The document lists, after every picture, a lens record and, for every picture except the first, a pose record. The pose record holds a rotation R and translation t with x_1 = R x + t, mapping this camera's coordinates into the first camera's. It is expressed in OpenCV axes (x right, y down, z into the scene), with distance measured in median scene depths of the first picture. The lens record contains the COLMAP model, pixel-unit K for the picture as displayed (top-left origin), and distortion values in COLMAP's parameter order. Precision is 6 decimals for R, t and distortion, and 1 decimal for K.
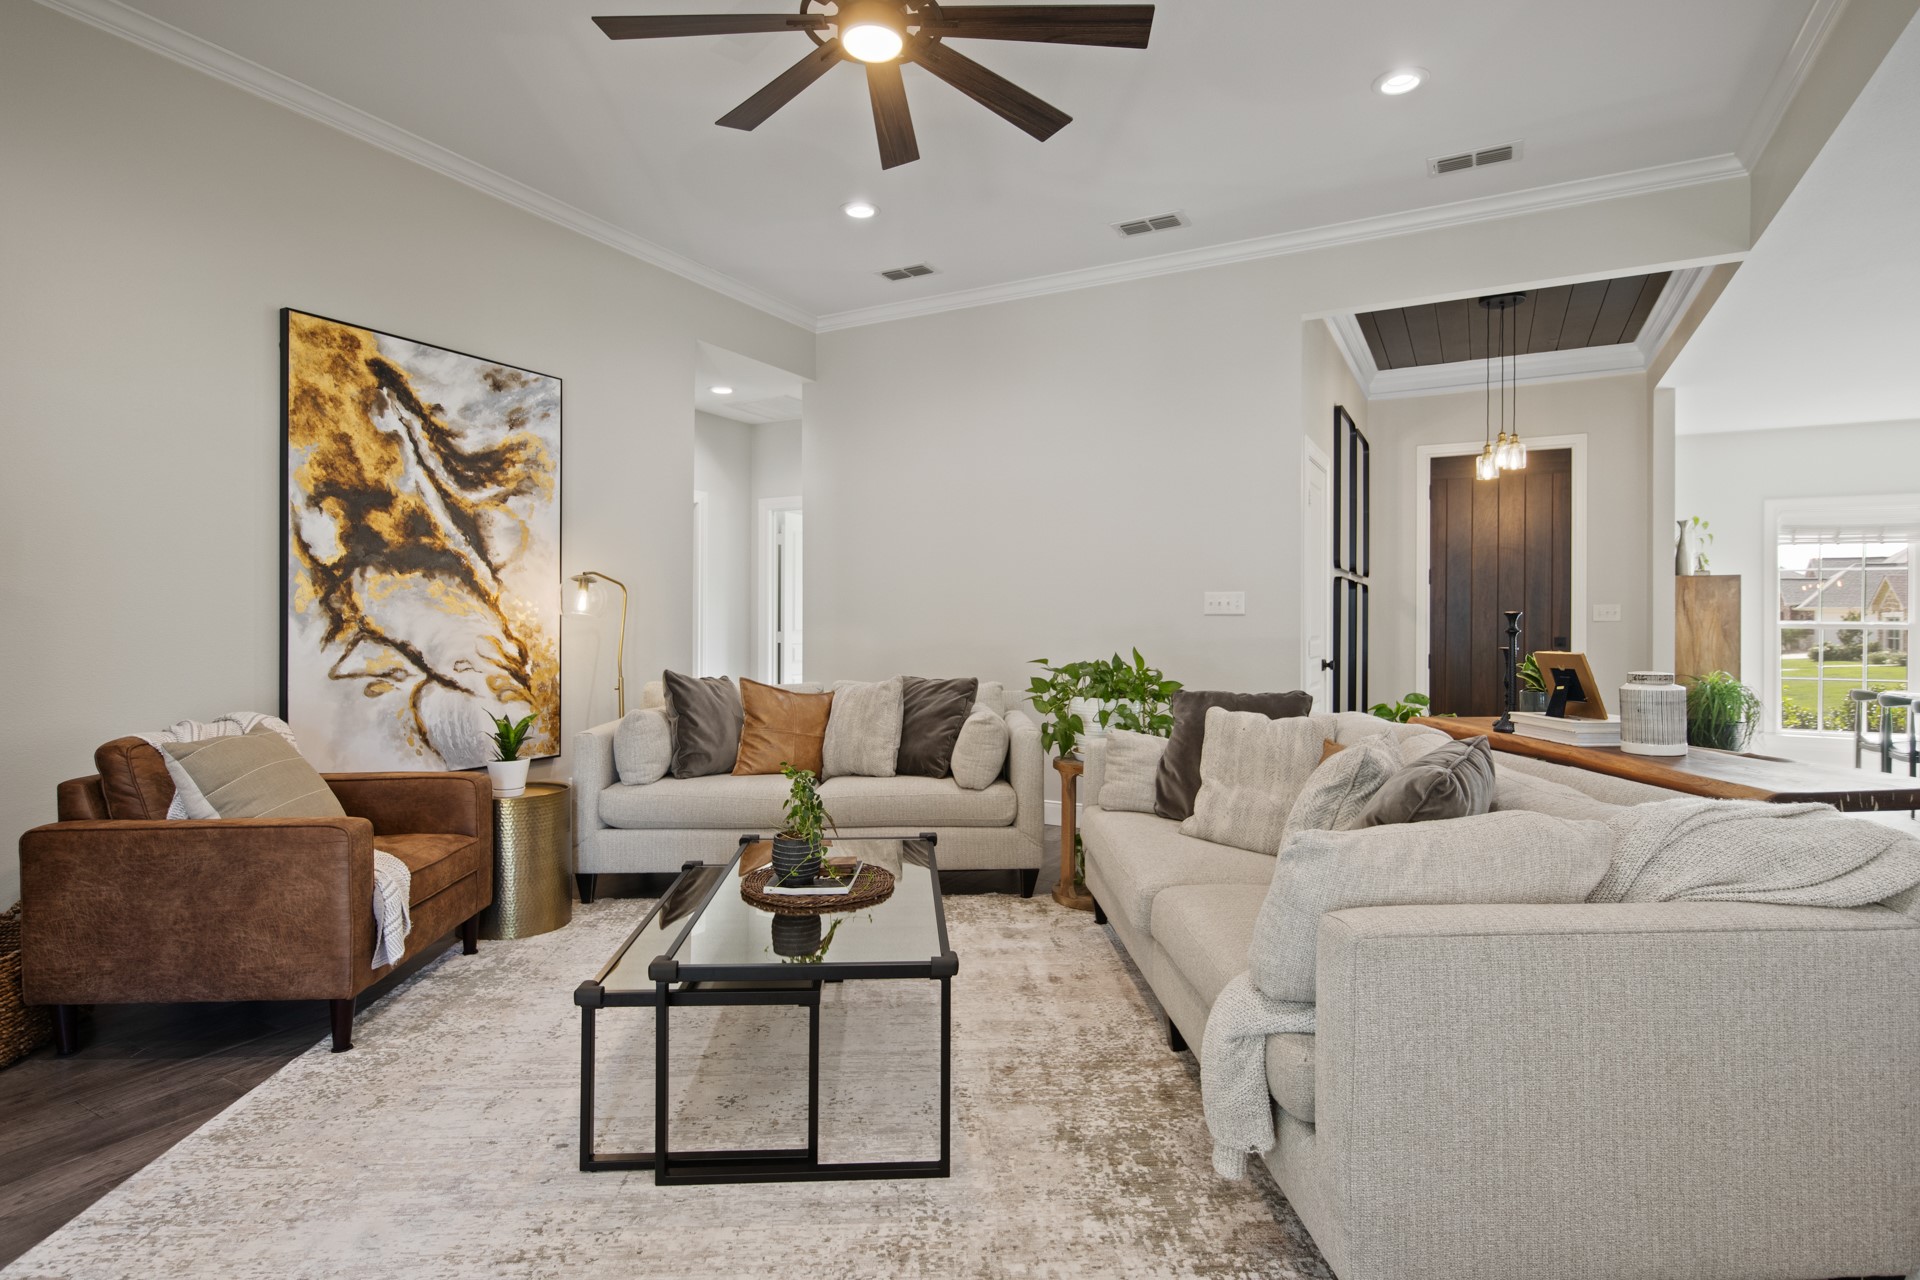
lens RADIAL K [[958.1, 0, 963.7], [0, 958.1, 624.9], [0, 0, 1]] dist [-0.006942, -0.000722]
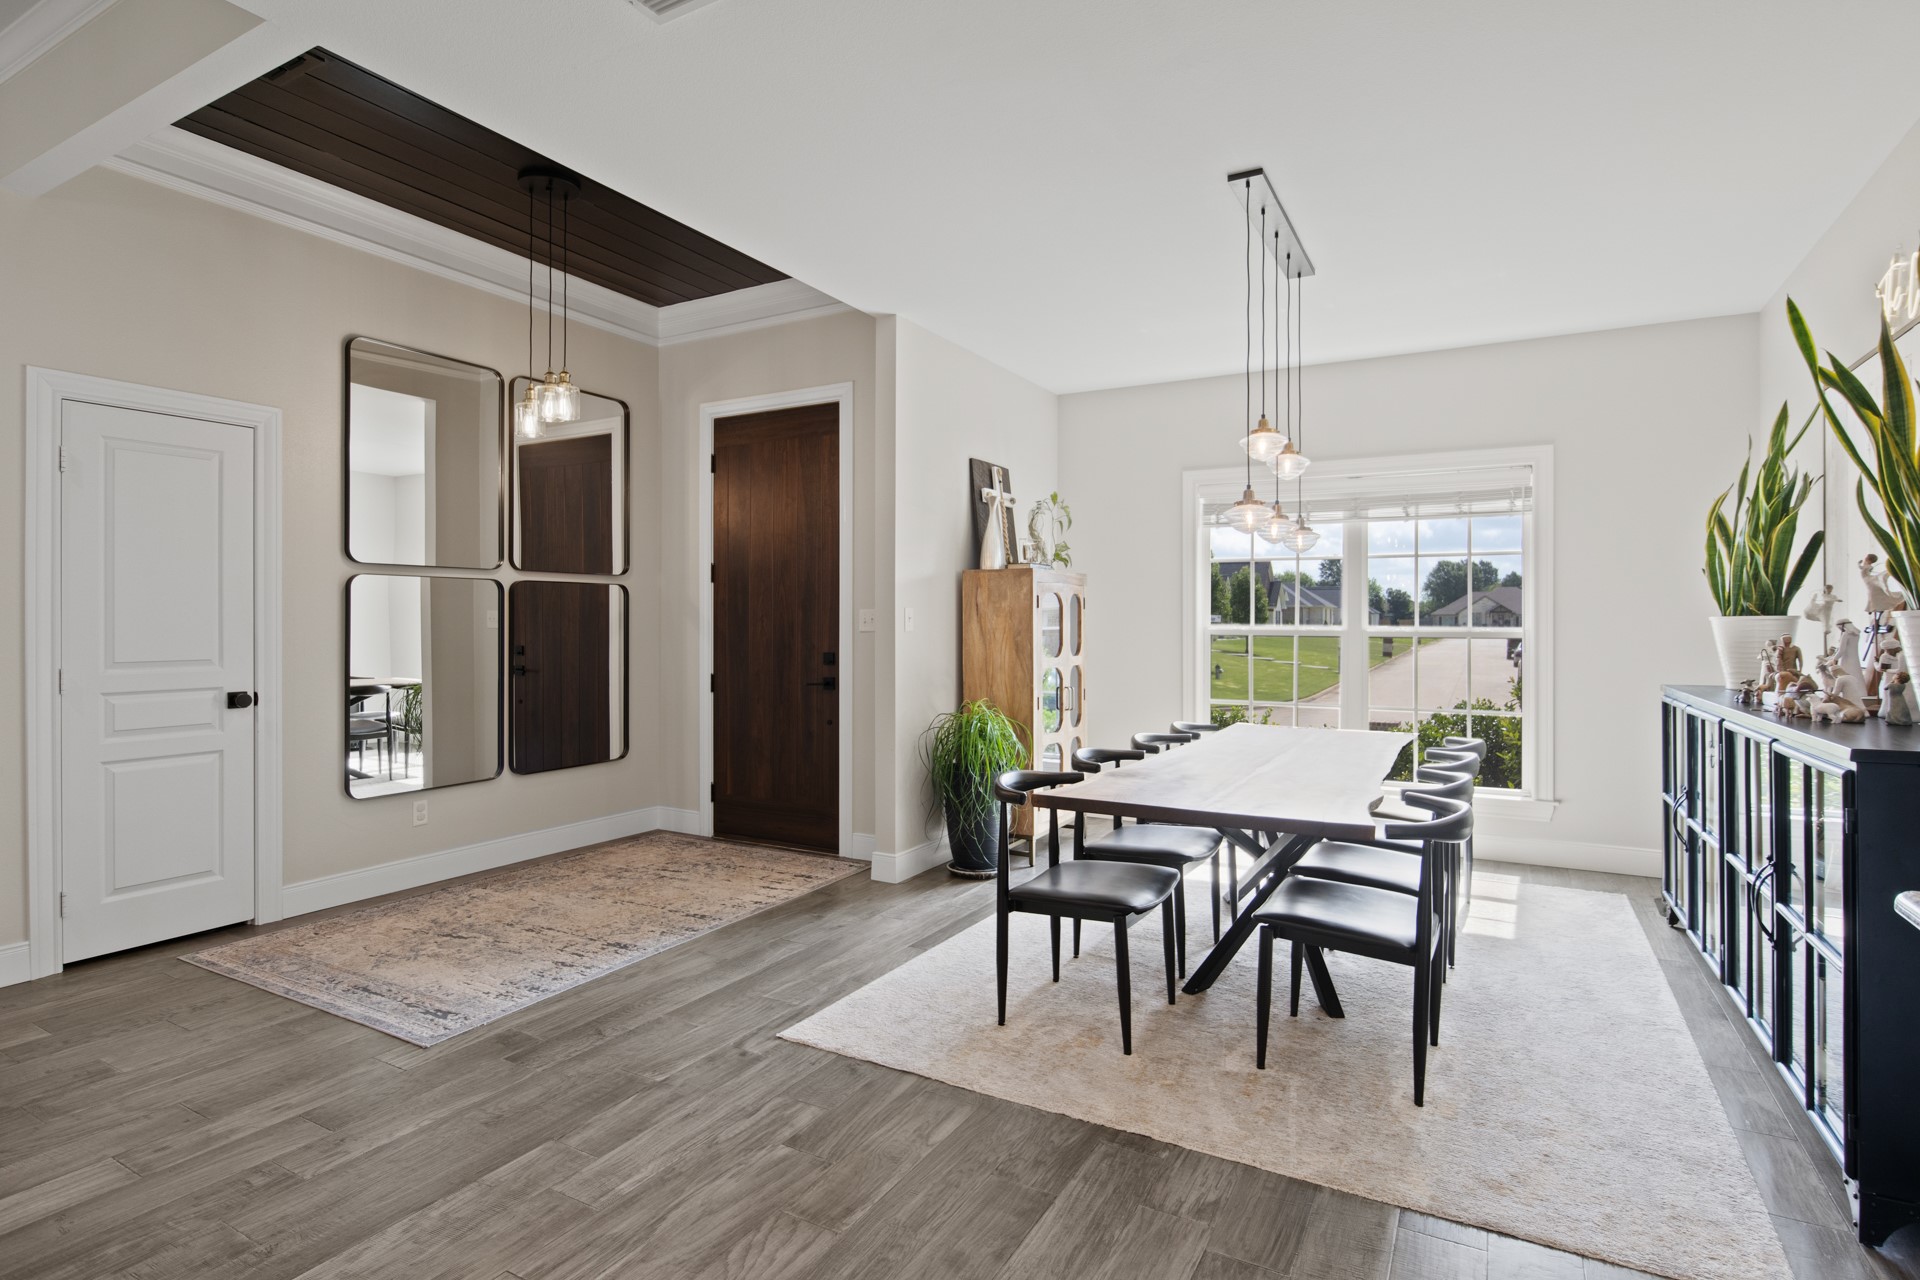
lens RADIAL K [[973.6, 0, 957.6], [0, 973.6, 619.6], [0, 0, 1]] dist [-0.019866, 0.011337]
pose [[0.999899, -0.004780, -0.013368, 1.284717], [0.004747, 0.999986, -0.002478, -0.018705], [0.013380, 0.002414, 0.999908, 0.409470]]
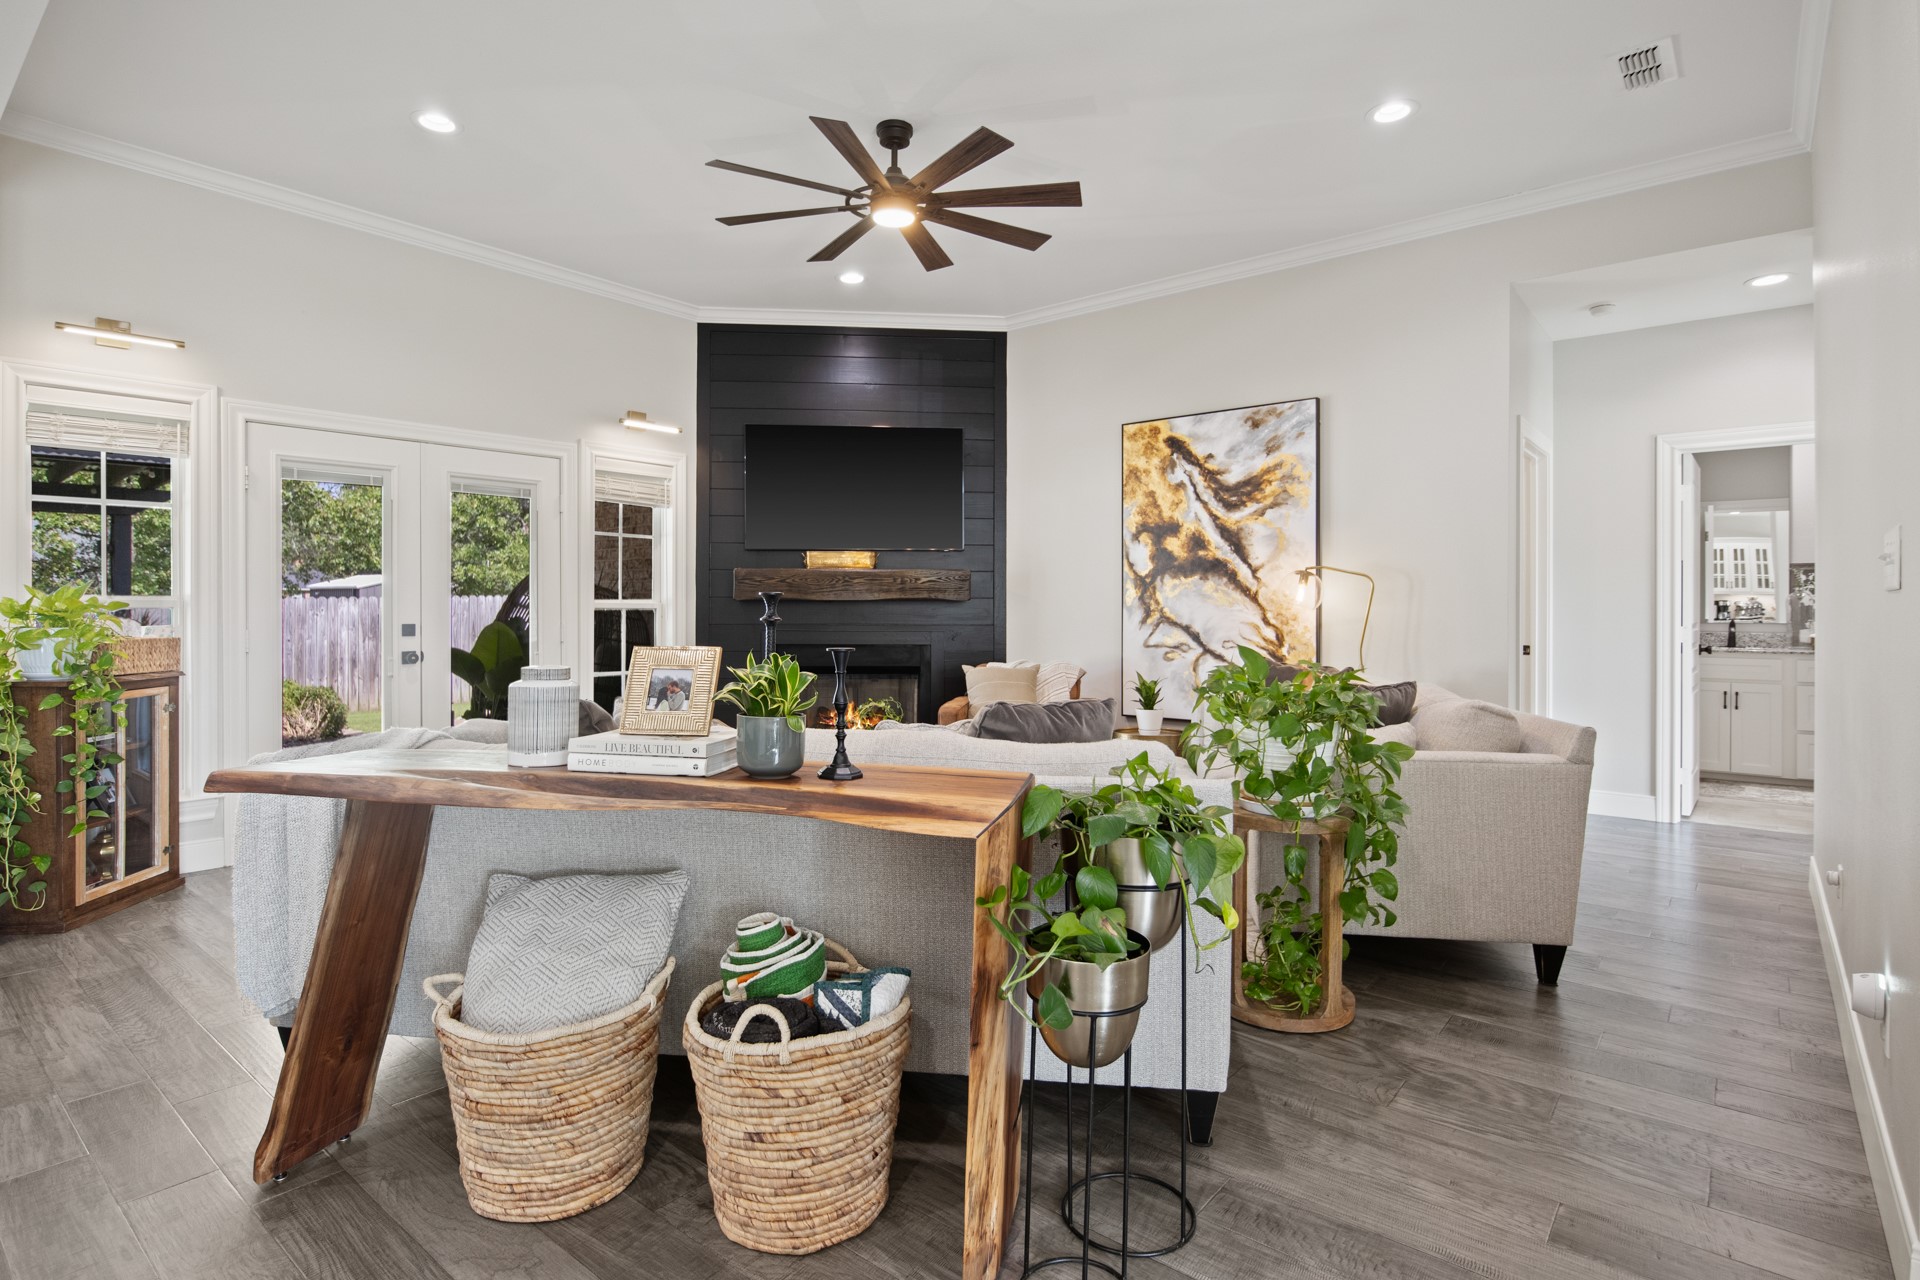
lens RADIAL K [[970.5, 0, 961.9], [0, 970.5, 605.2], [0, 0, 1]] dist [-0.005353, -0.000904]
pose [[-0.183252, -0.007492, -0.983037, 0.905708], [-0.006184, 0.999960, -0.006468, -0.000920], [0.983047, 0.004894, -0.183291, 0.920873]]
